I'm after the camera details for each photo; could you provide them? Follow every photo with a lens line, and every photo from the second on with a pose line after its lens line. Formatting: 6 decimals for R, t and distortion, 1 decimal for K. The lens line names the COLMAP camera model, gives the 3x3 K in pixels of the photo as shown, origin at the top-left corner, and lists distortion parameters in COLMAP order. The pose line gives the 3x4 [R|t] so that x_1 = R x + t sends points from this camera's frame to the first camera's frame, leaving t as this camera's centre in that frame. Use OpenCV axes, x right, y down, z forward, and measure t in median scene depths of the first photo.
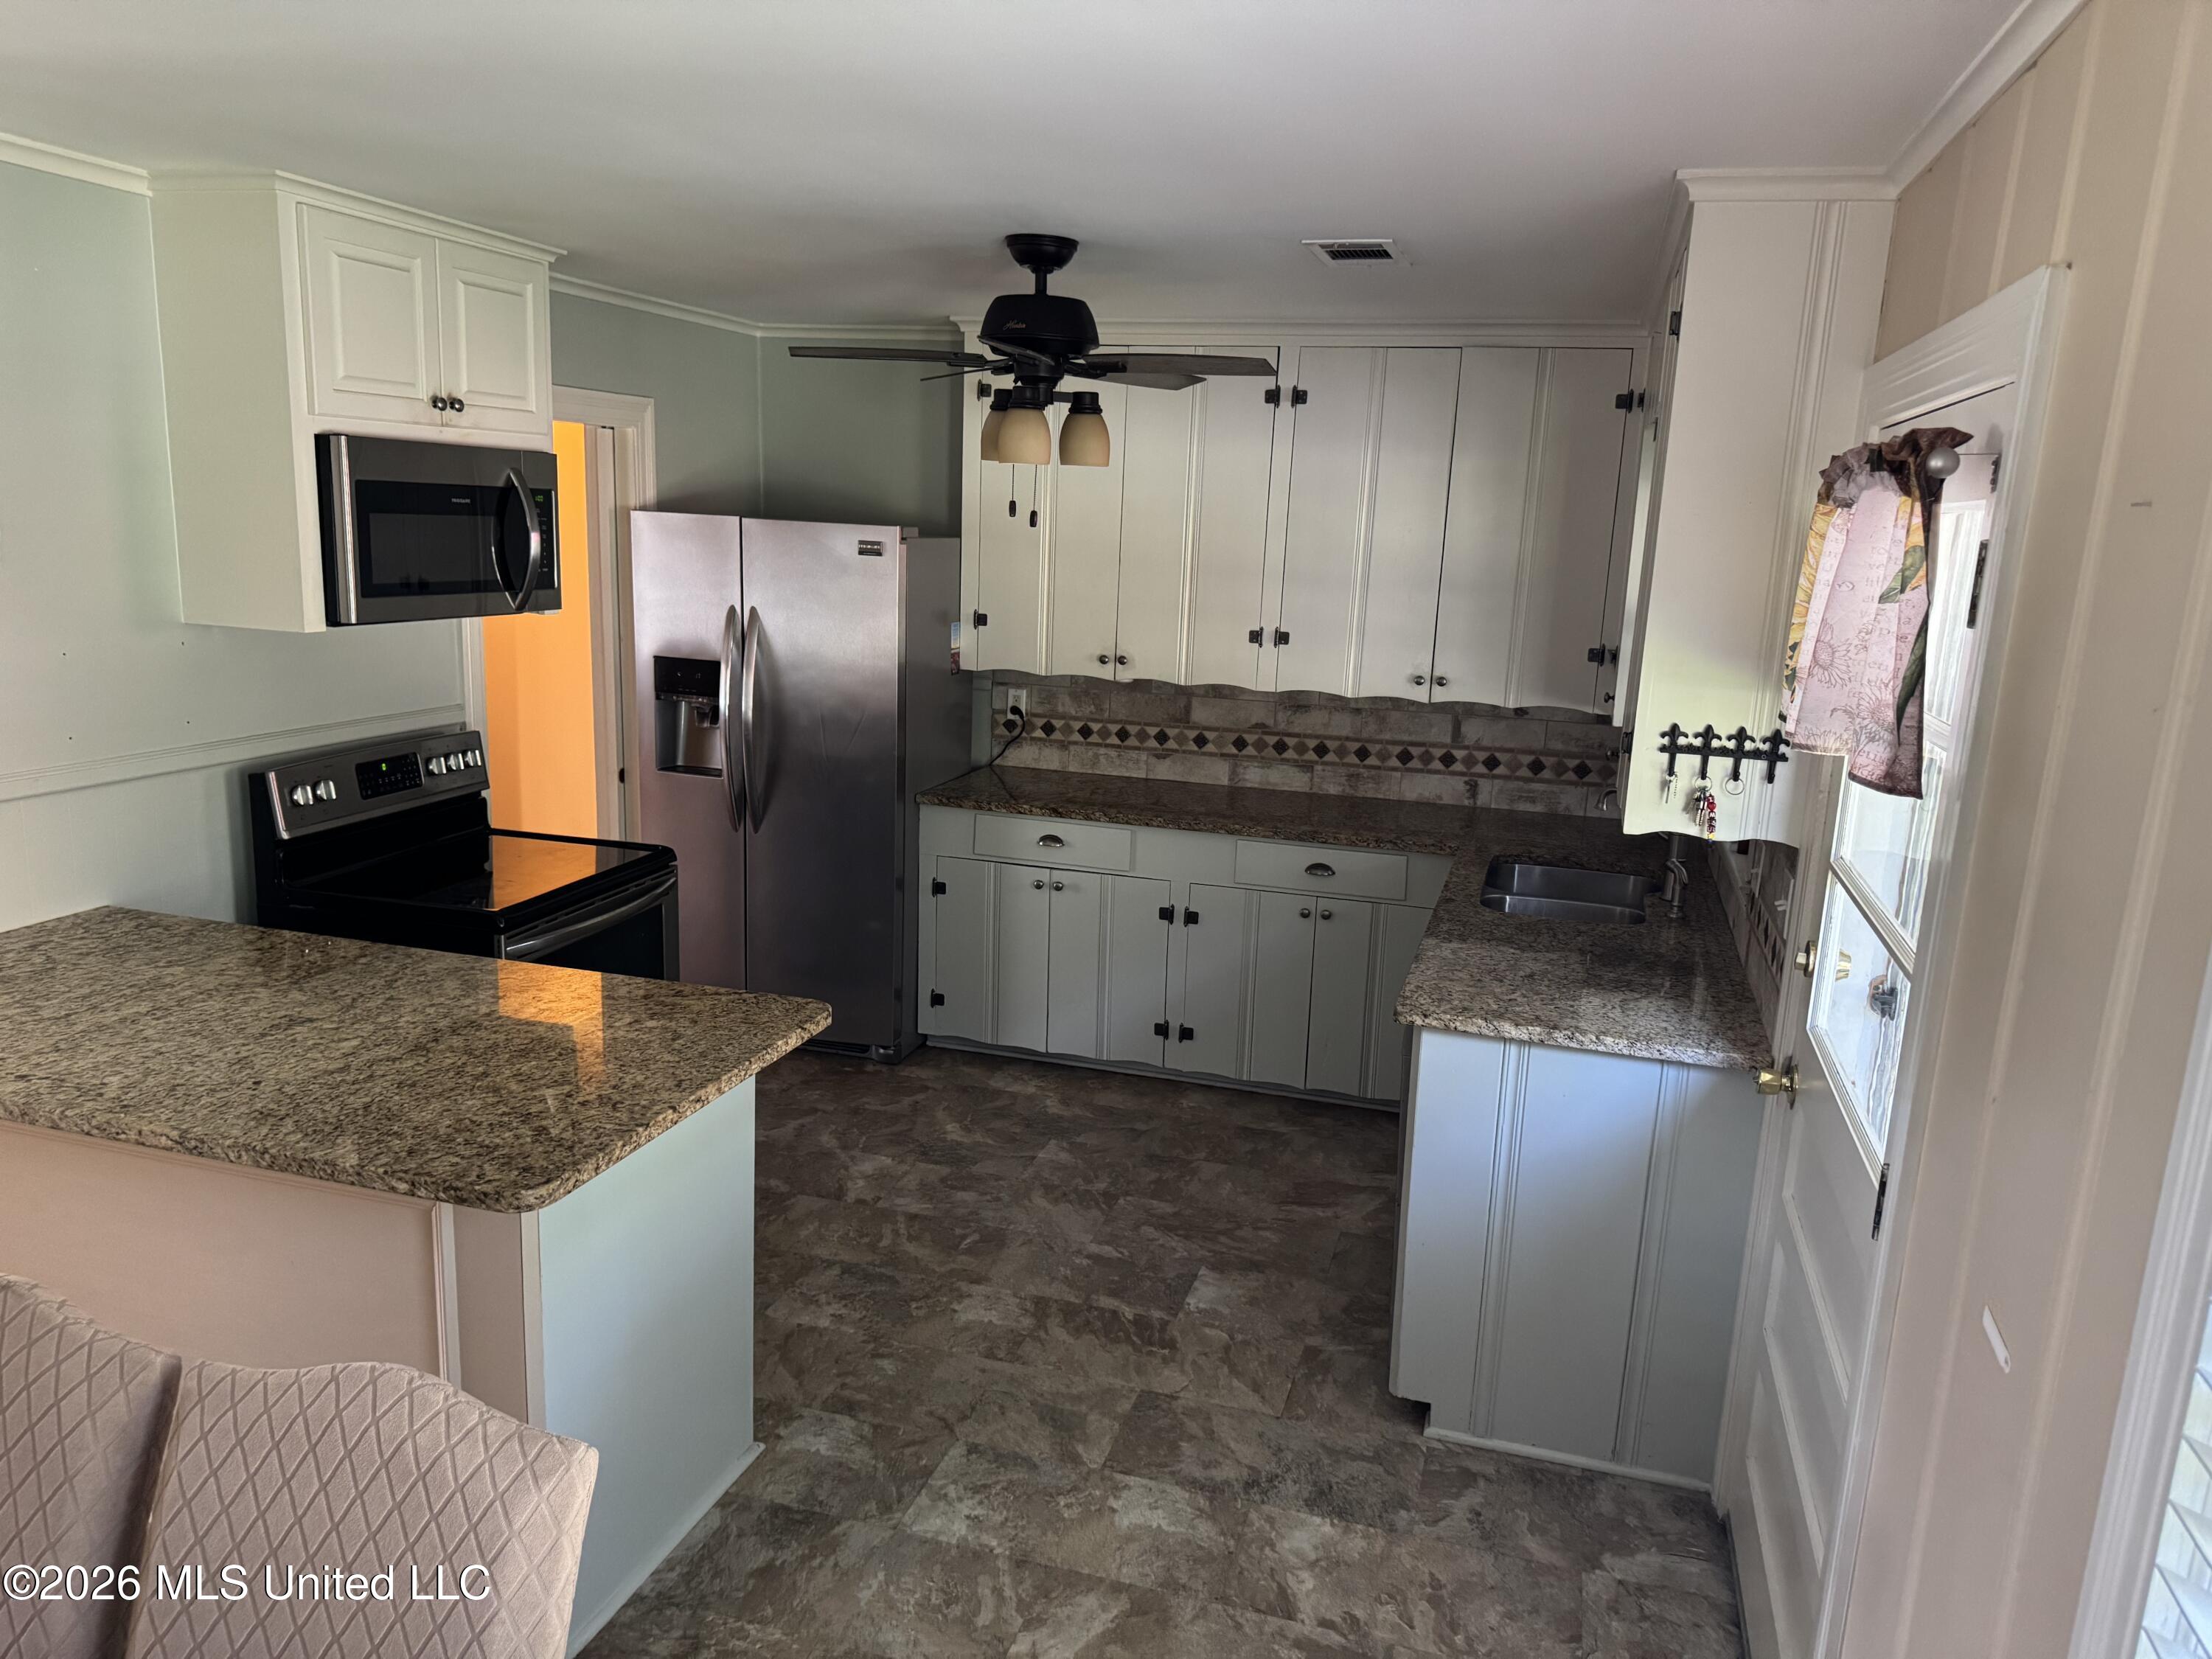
lens RADIAL K [[1554.1, 0, 1113.6], [0, 1554.1, 838.5], [0, 0, 1]] dist [0.008589, 0.001937]
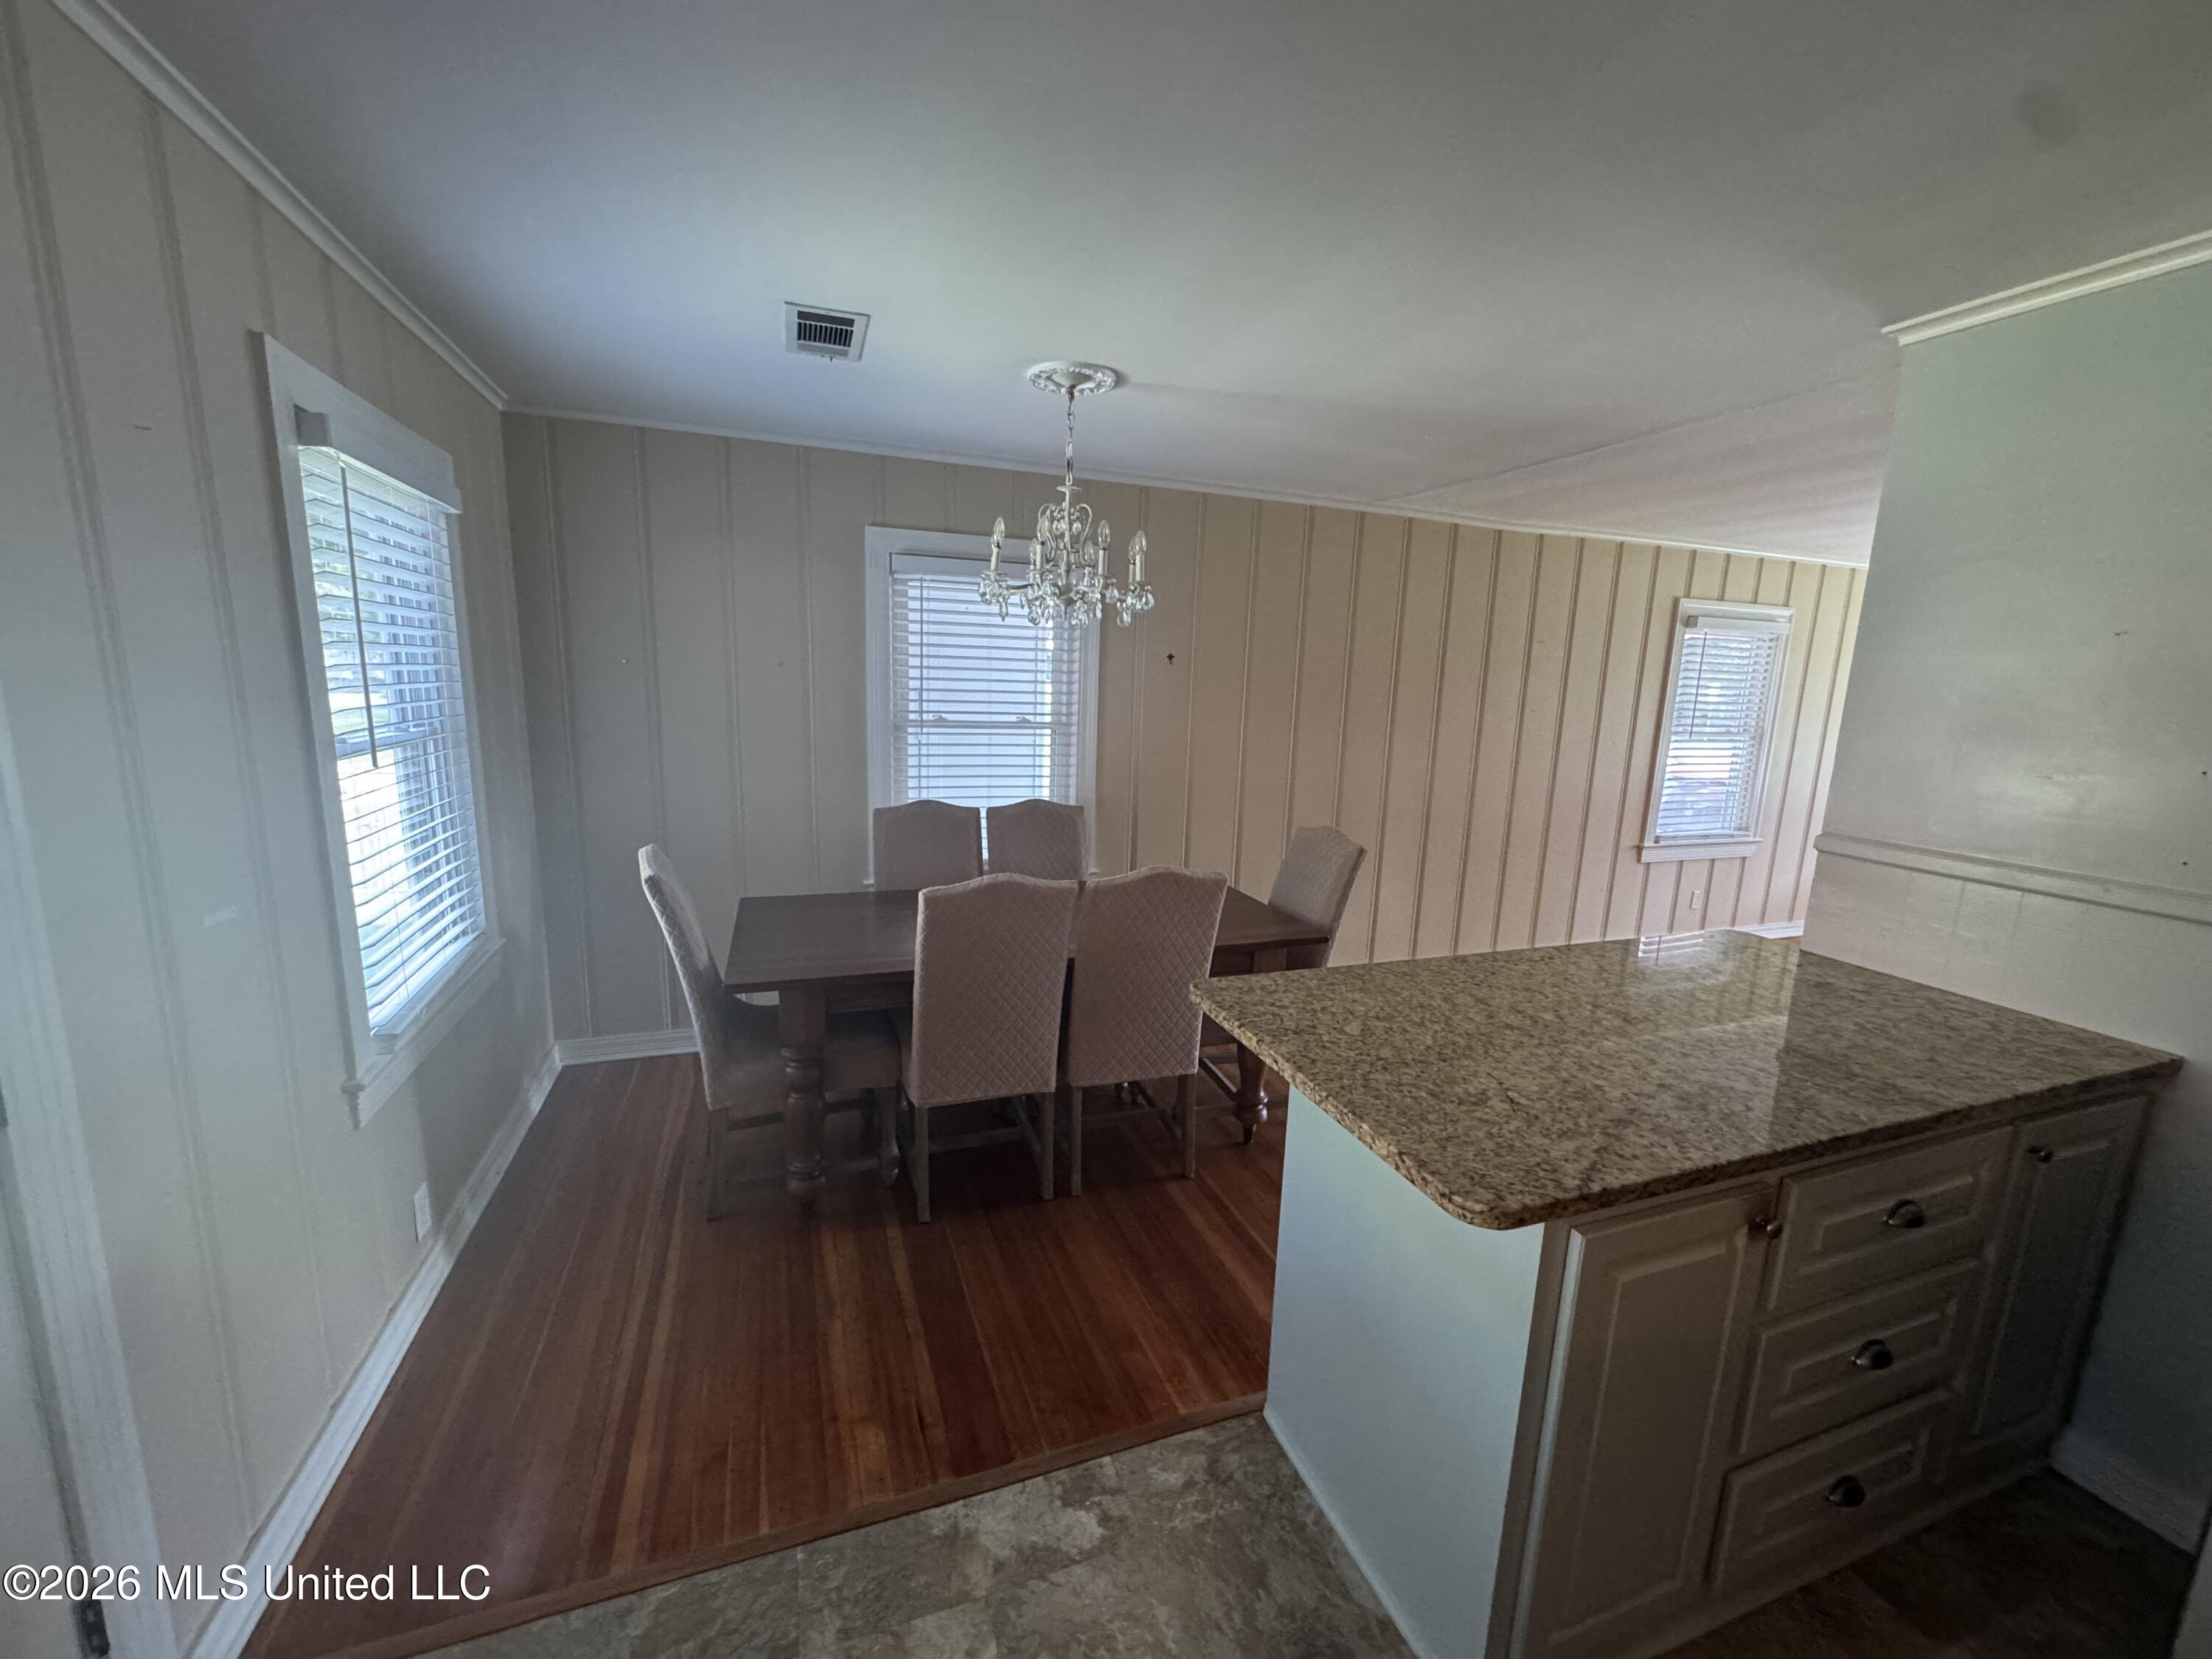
lens RADIAL K [[876.6, 0, 1110.1], [0, 876.6, 832.0], [0, 0, 1]] dist [-0.000596, -0.000498]
pose [[-0.796146, 0.035421, -0.604067, 0.164077], [-0.191414, 0.932279, 0.306946, -0.126157], [0.574032, 0.360001, -0.735450, 1.067782]]
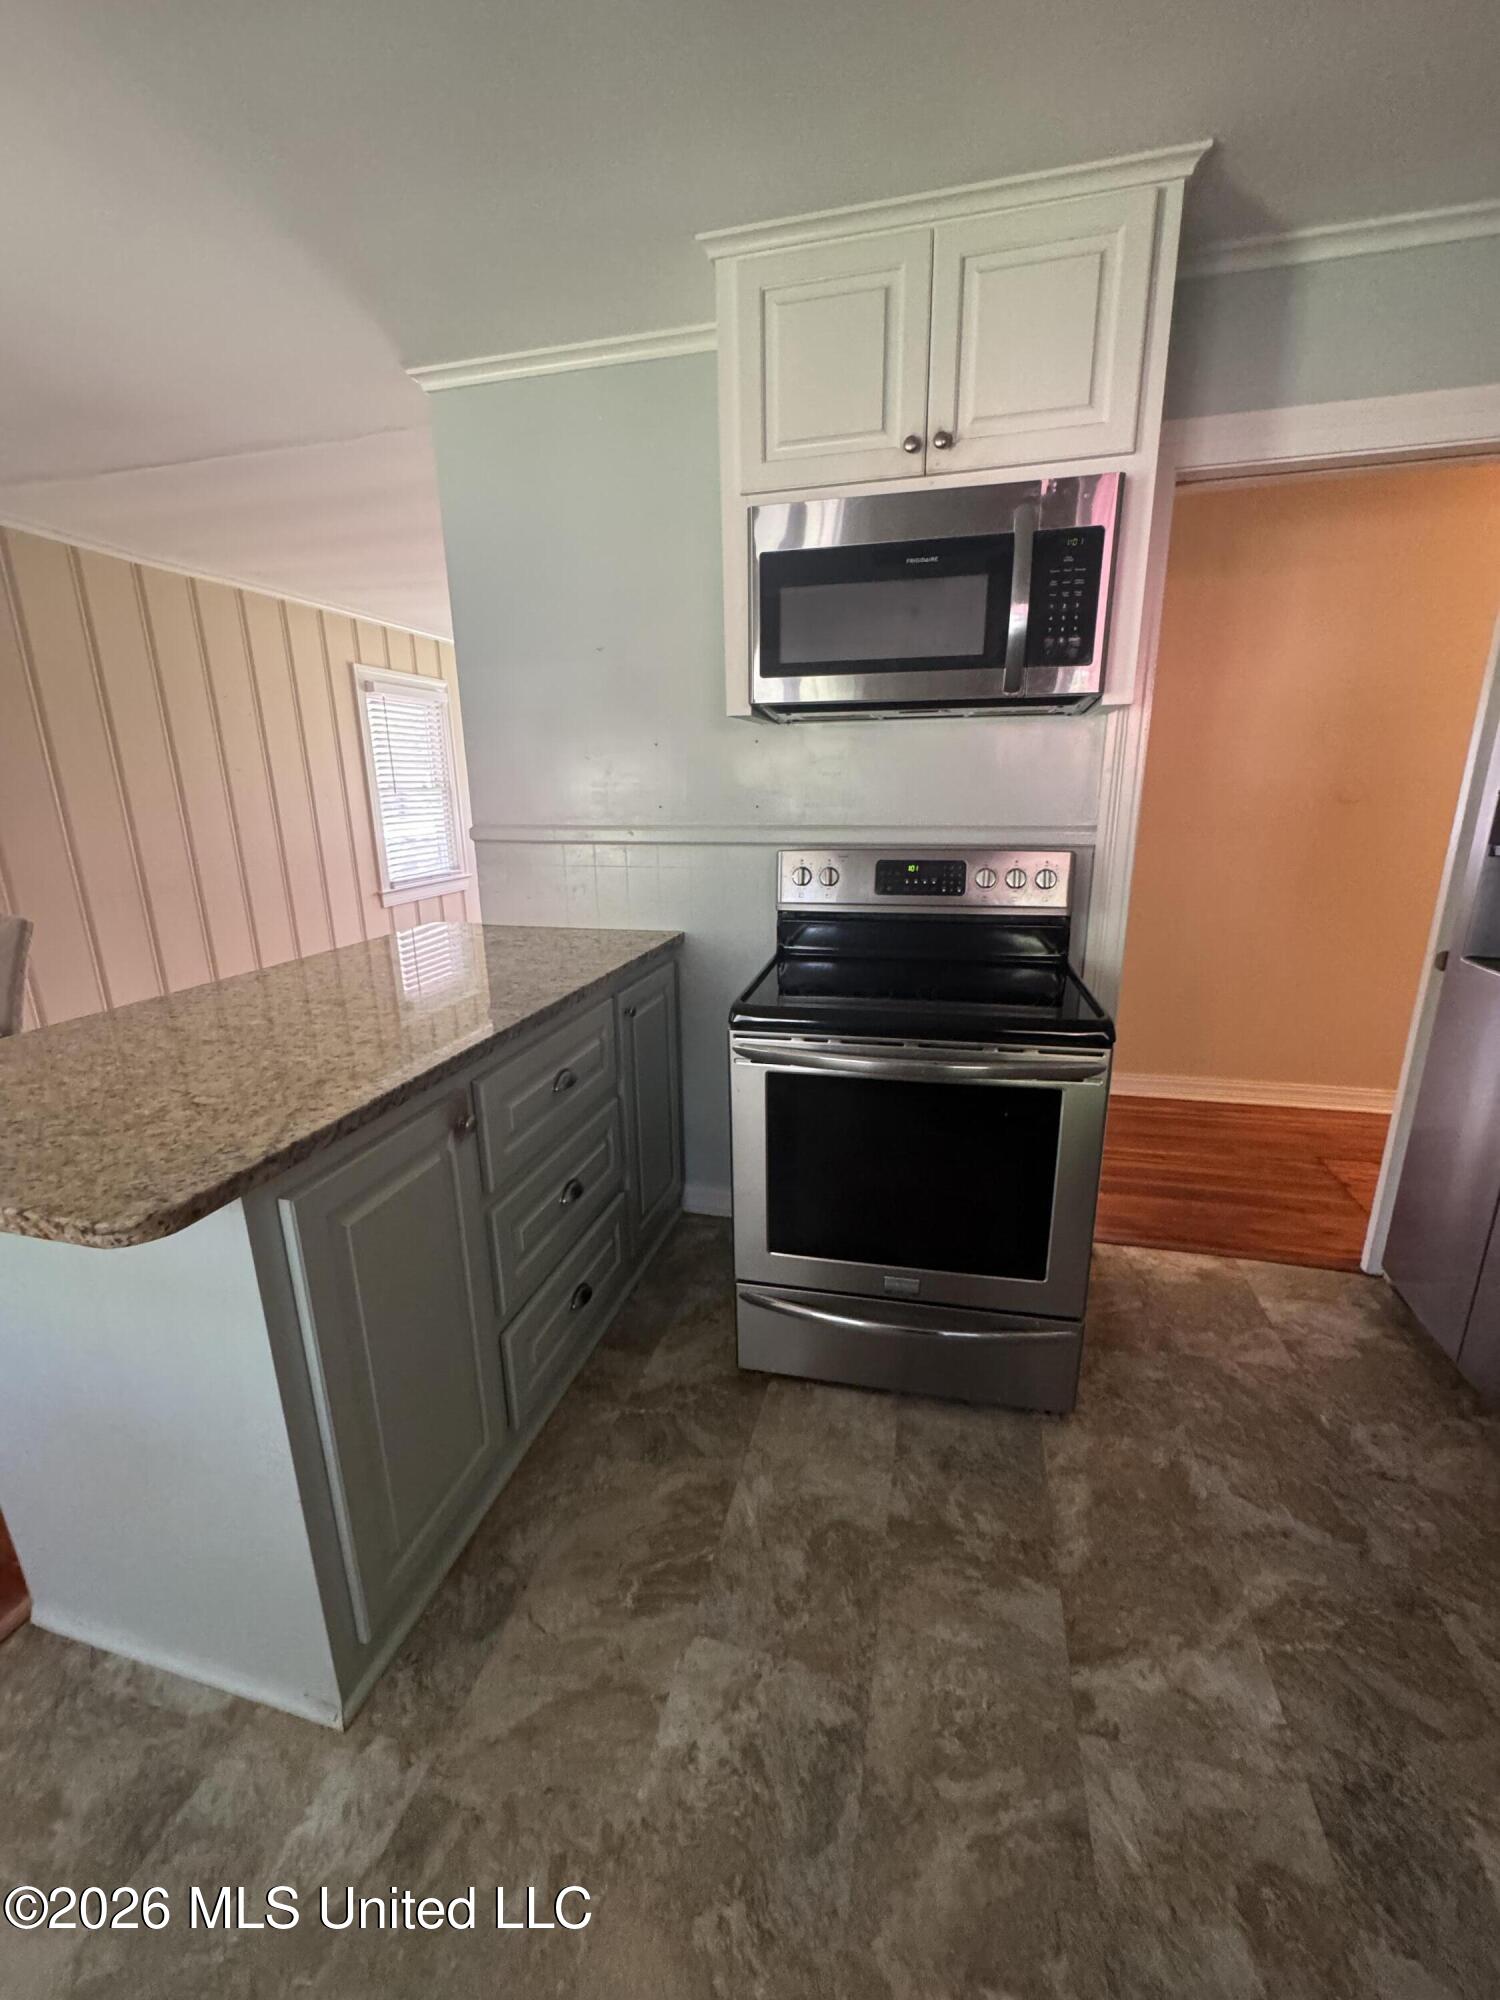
lens RADIAL K [[792.6, 0, 746.3], [0, 792.6, 999.4], [0, 0, 1]] dist [-0.000596, -0.000498]
pose [[0.033786, 0.219452, -0.975038, 0.079591], [-0.190410, 0.959139, 0.209275, -0.066173], [0.981123, 0.178587, 0.074191, 1.115515]]
